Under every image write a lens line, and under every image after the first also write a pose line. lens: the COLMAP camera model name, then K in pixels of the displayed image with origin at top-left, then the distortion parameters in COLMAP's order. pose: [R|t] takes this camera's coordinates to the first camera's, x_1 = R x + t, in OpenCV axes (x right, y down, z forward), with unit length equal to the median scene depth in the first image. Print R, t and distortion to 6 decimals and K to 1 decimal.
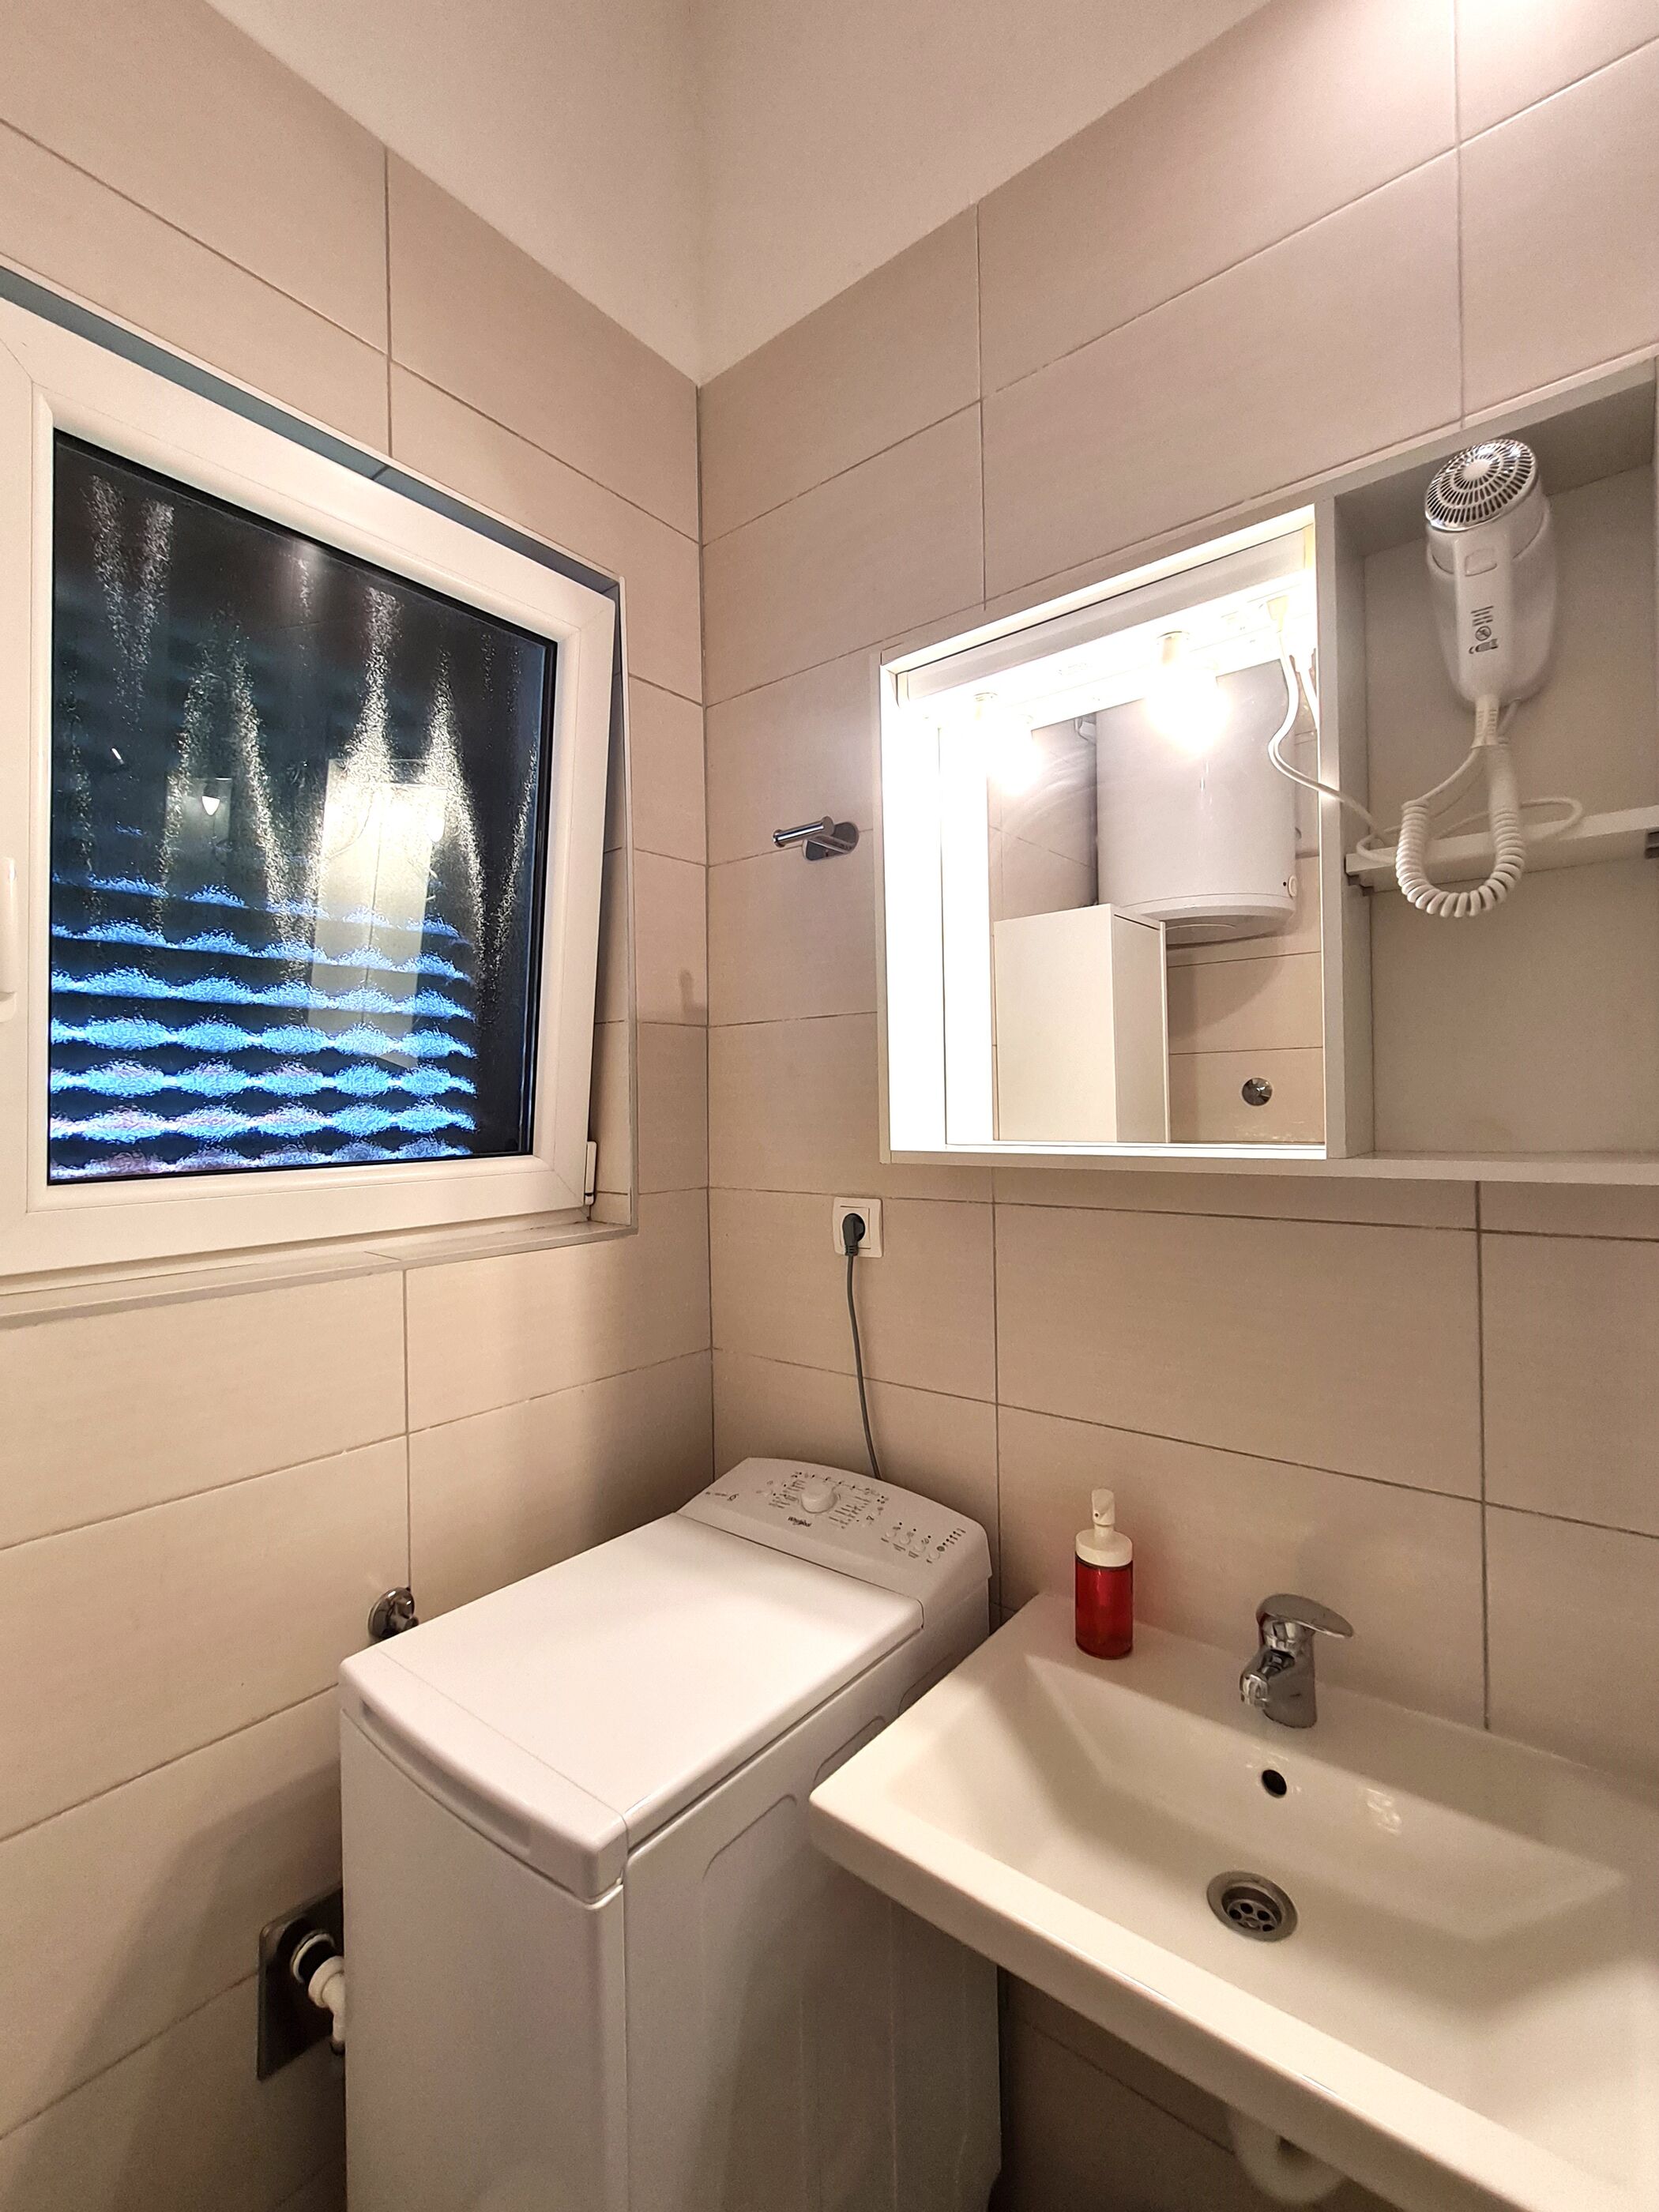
lens RADIAL K [[979.1, 0, 812.2], [0, 979.1, 1107.5], [0, 0, 1]] dist [0.001423, -0.000270]
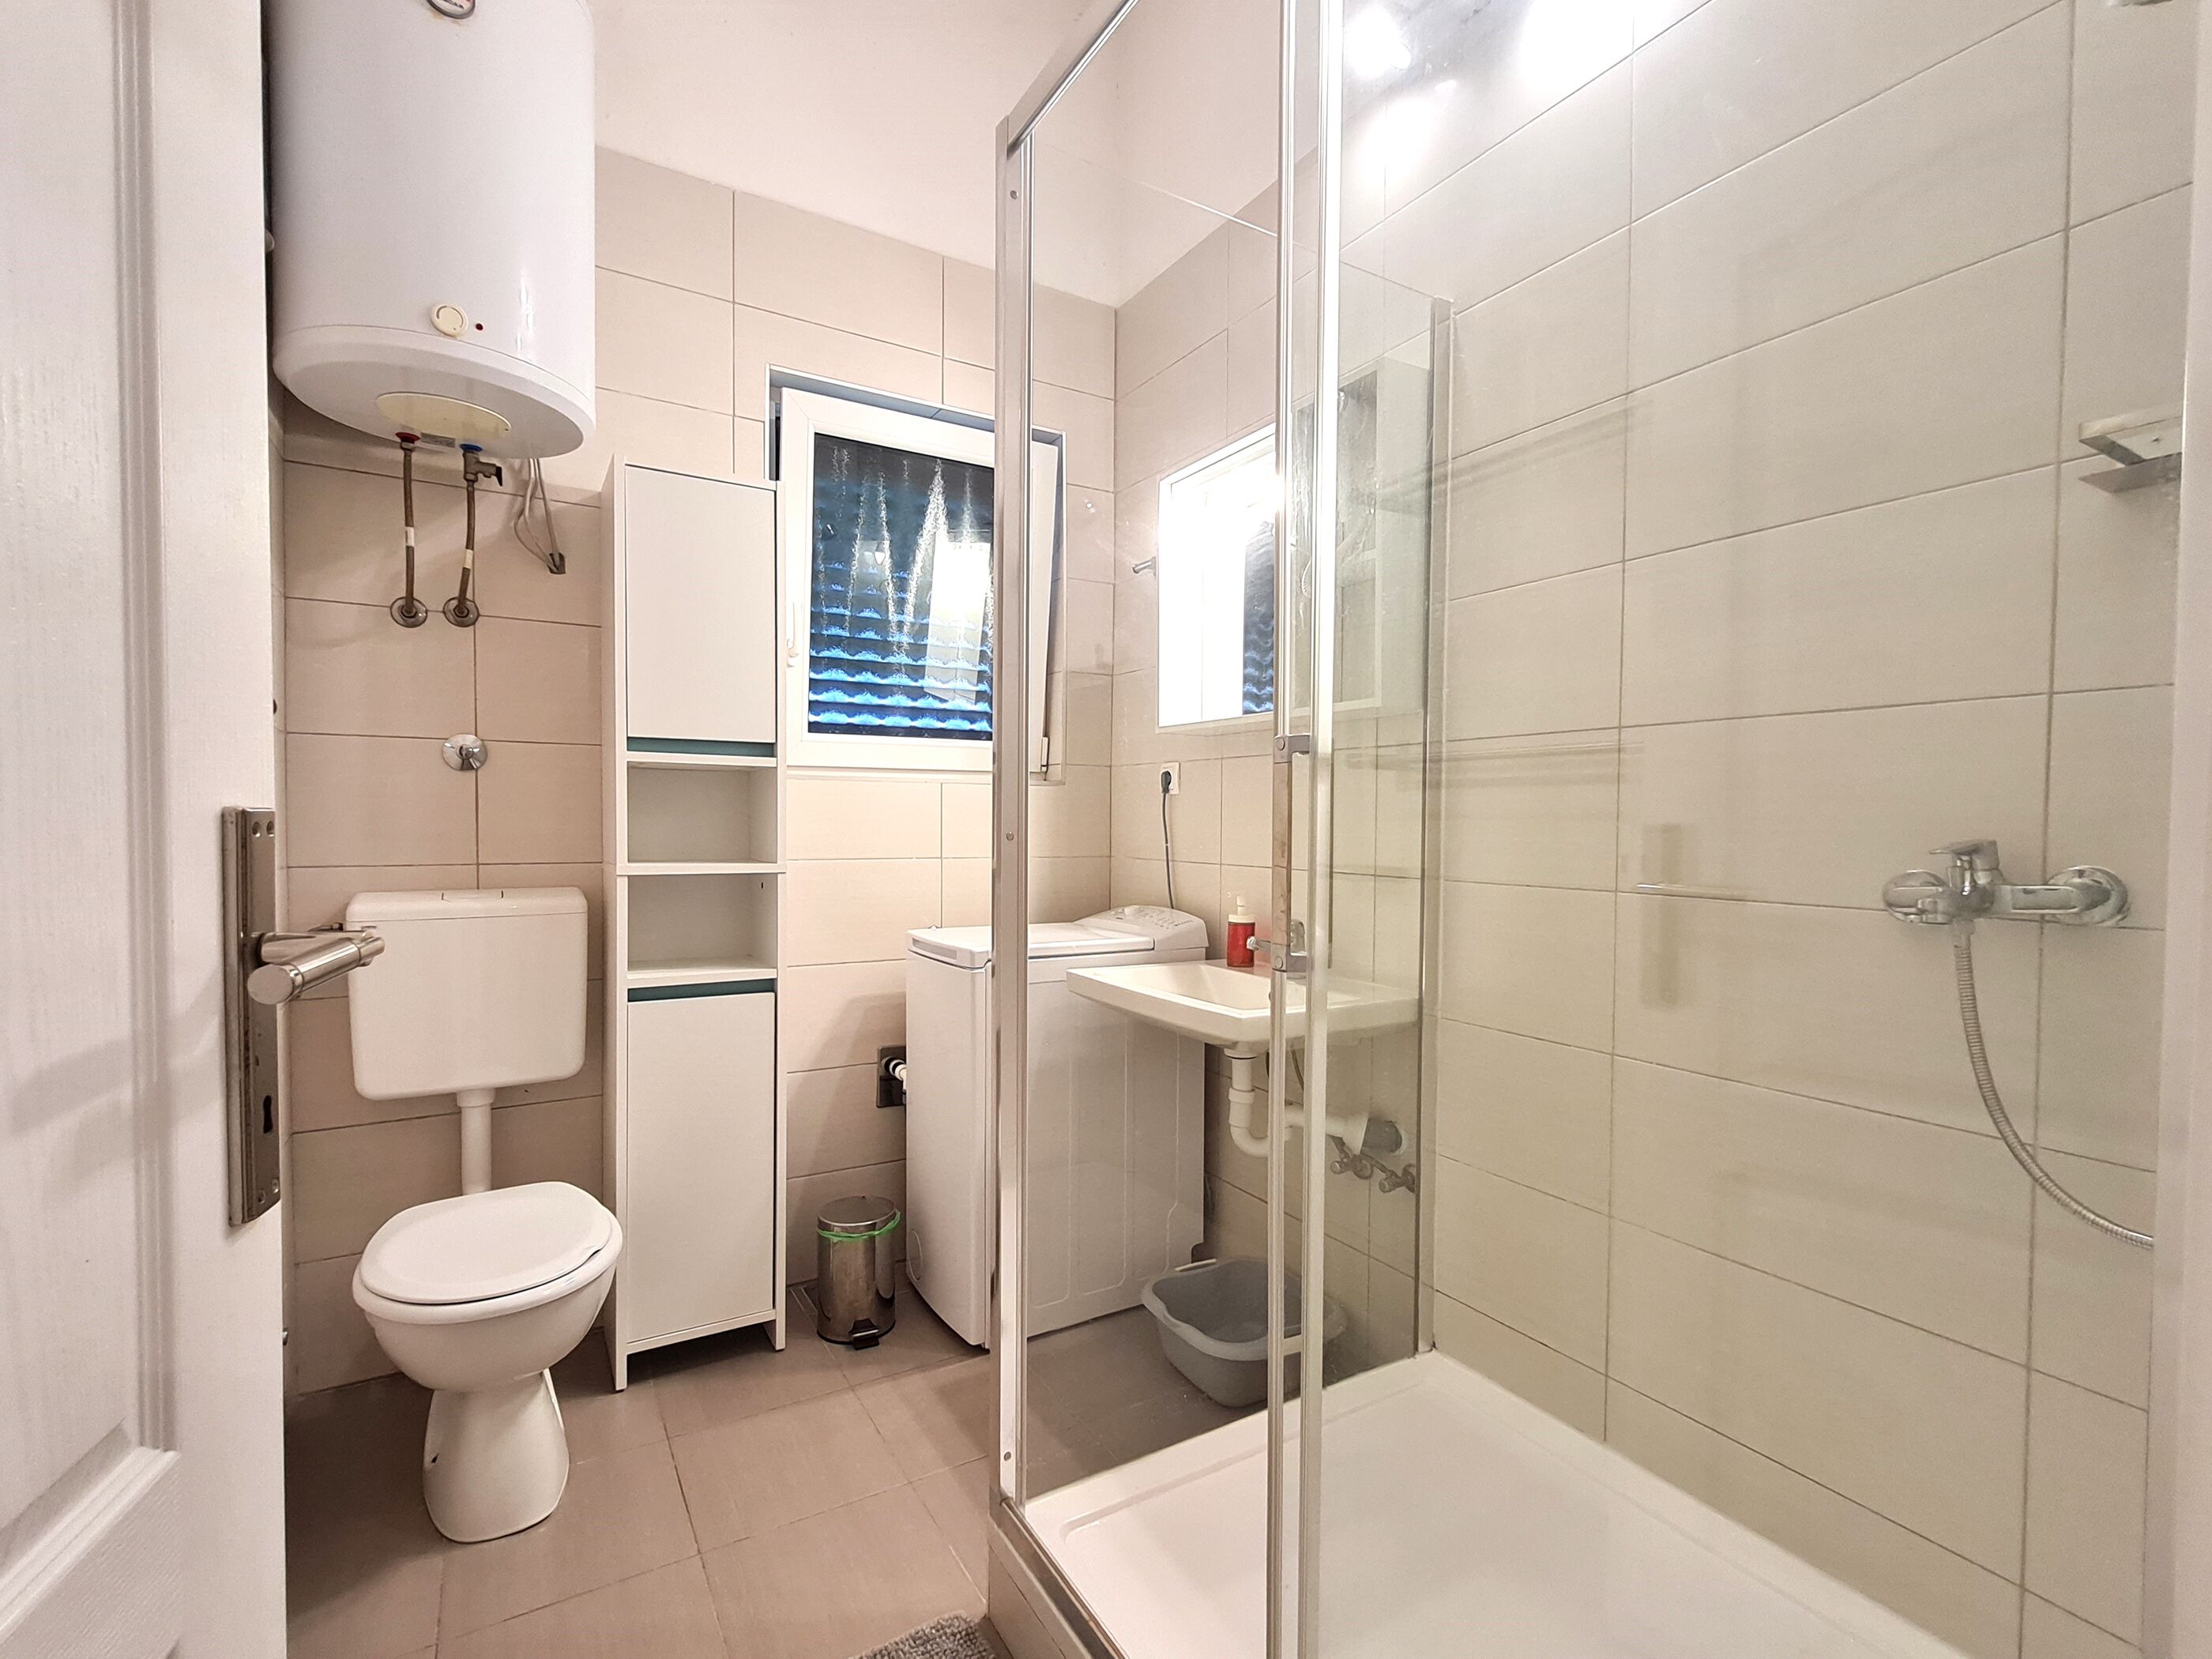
lens RADIAL K [[1019.0, 0, 1105.0], [0, 1019.0, 846.6], [0, 0, 1]] dist [0.002834, -0.001100]
pose [[0.940278, 0.032565, -0.338846, 0.598261], [-0.022947, 0.999213, 0.032353, 0.194558], [0.339633, -0.022646, 0.940285, -0.866991]]
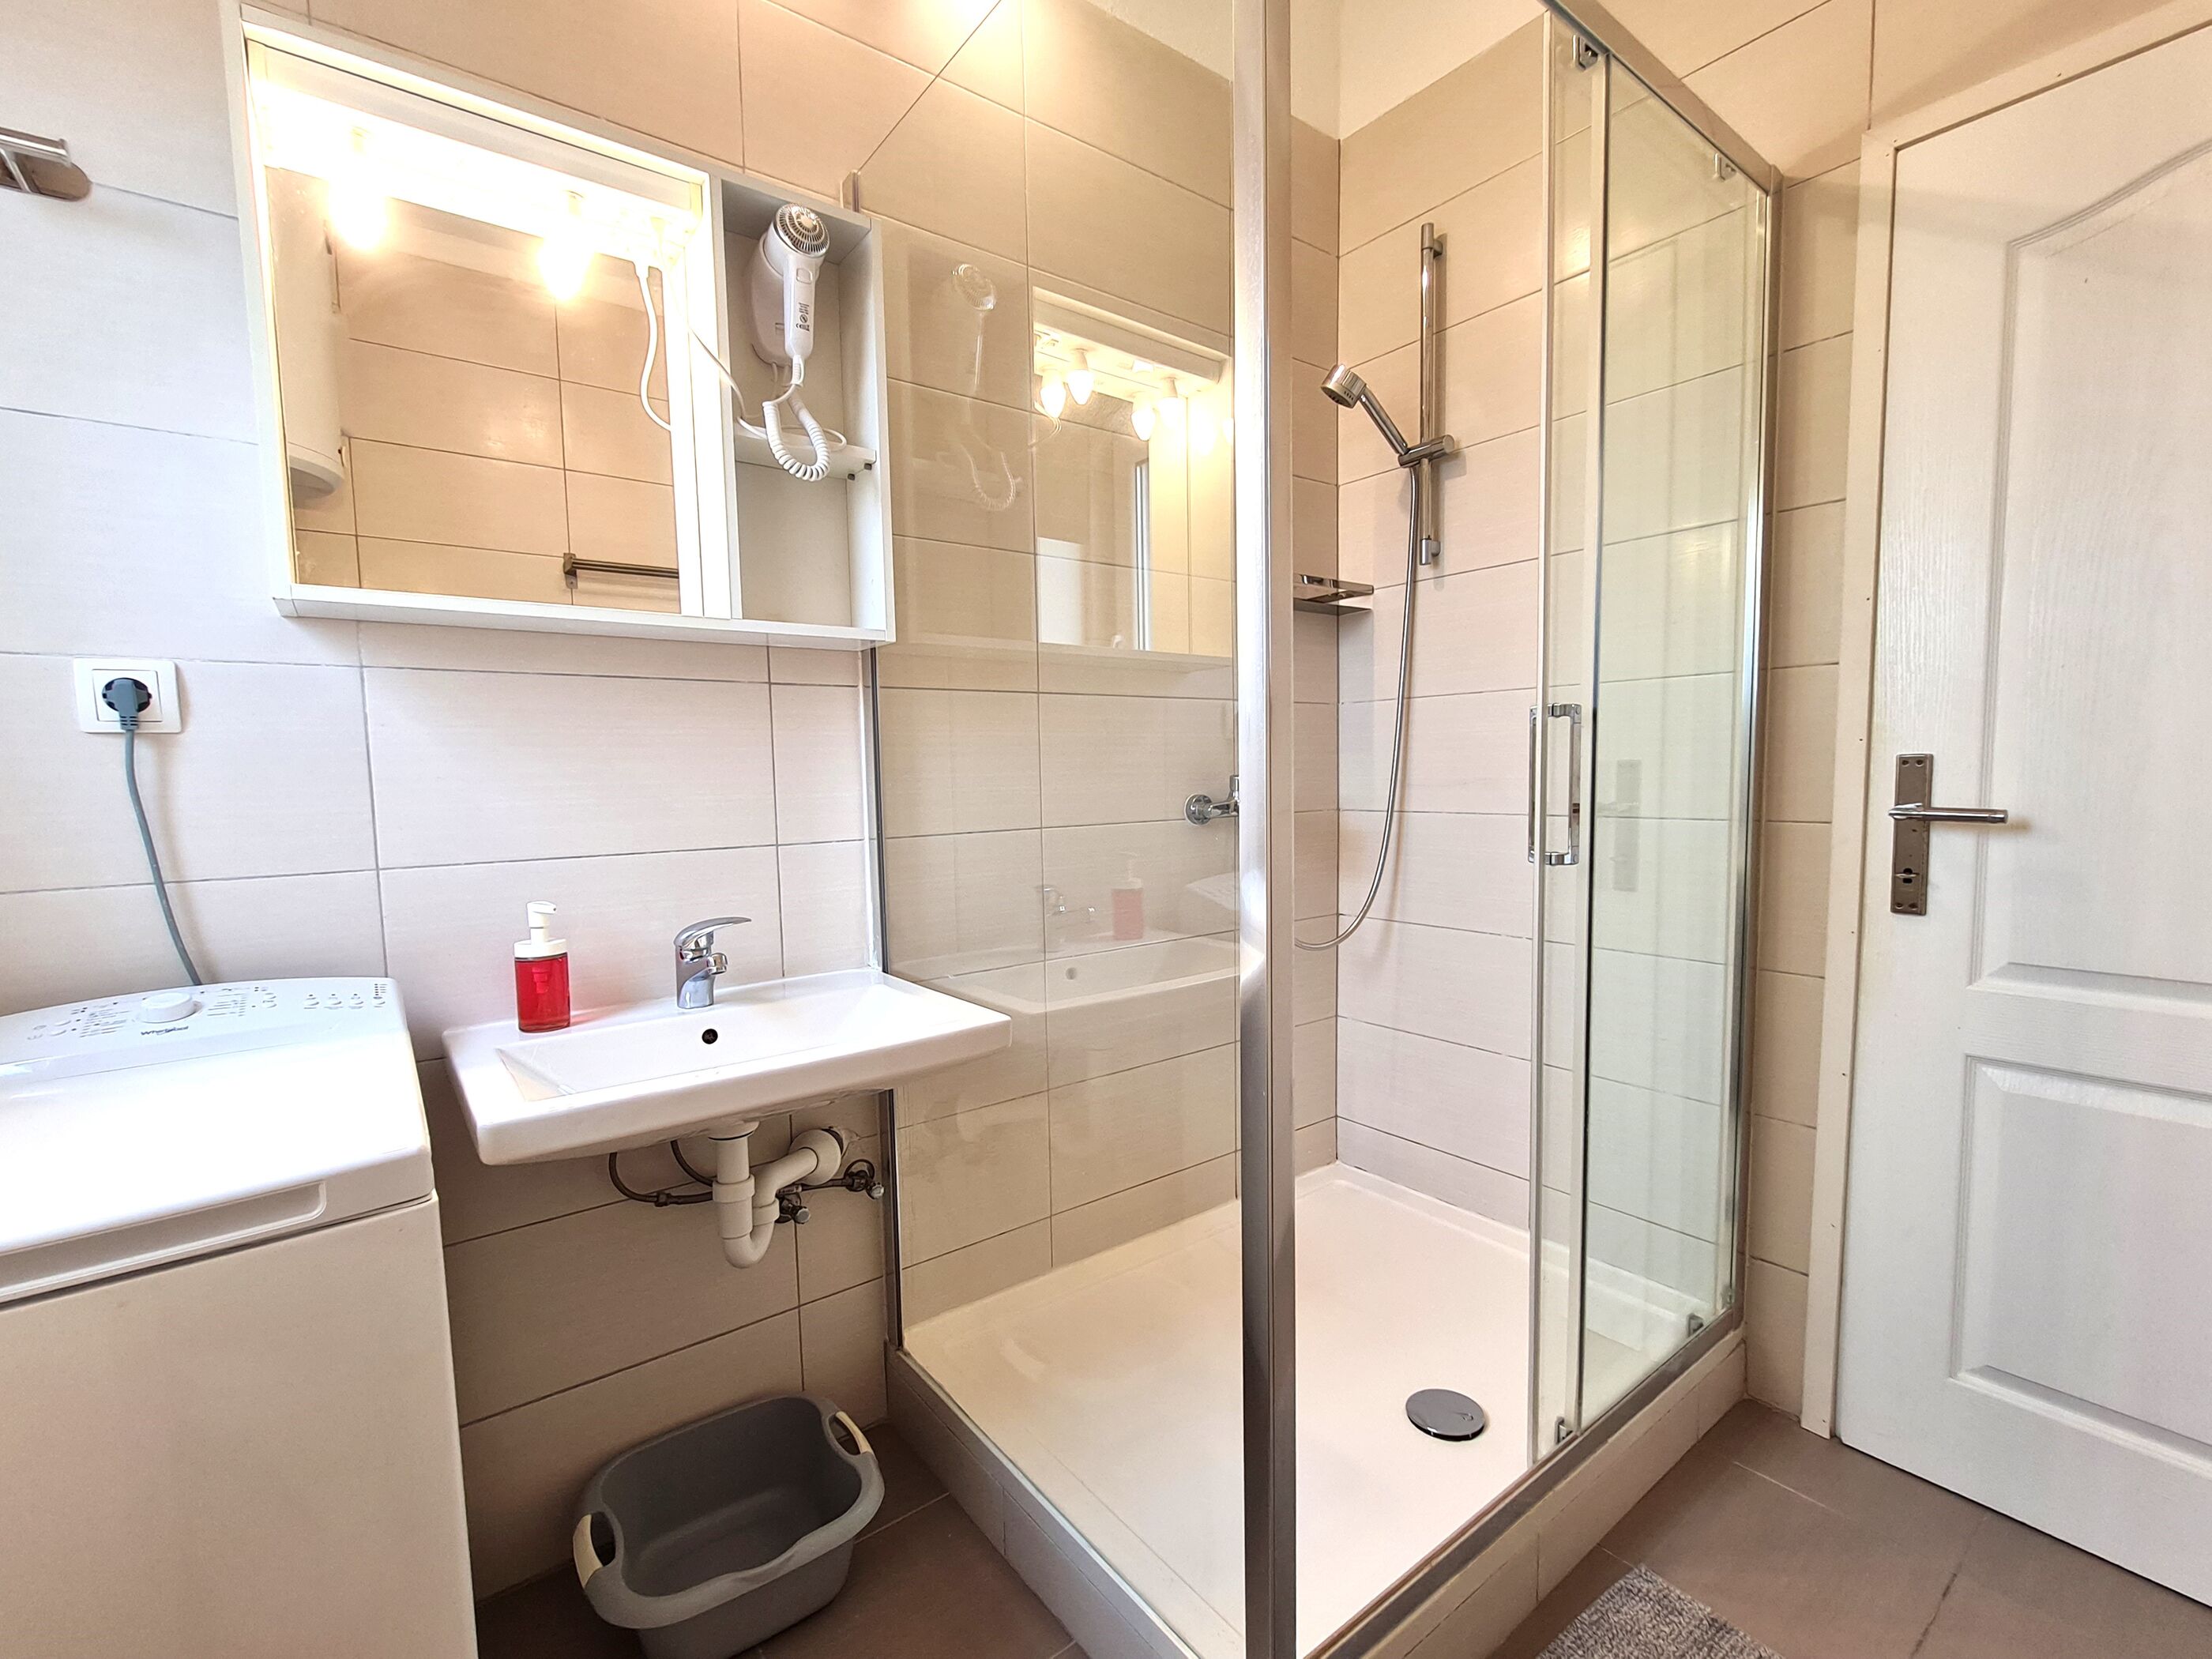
lens RADIAL K [[965.0, 0, 1103.5], [0, 965.0, 849.2], [0, 0, 1]] dist [0.001899, -0.000073]
pose [[0.233334, -0.069984, 0.969875, -0.553573], [0.016786, 0.997548, 0.067943, 0.210533], [-0.972252, 0.000427, 0.233936, 0.042095]]
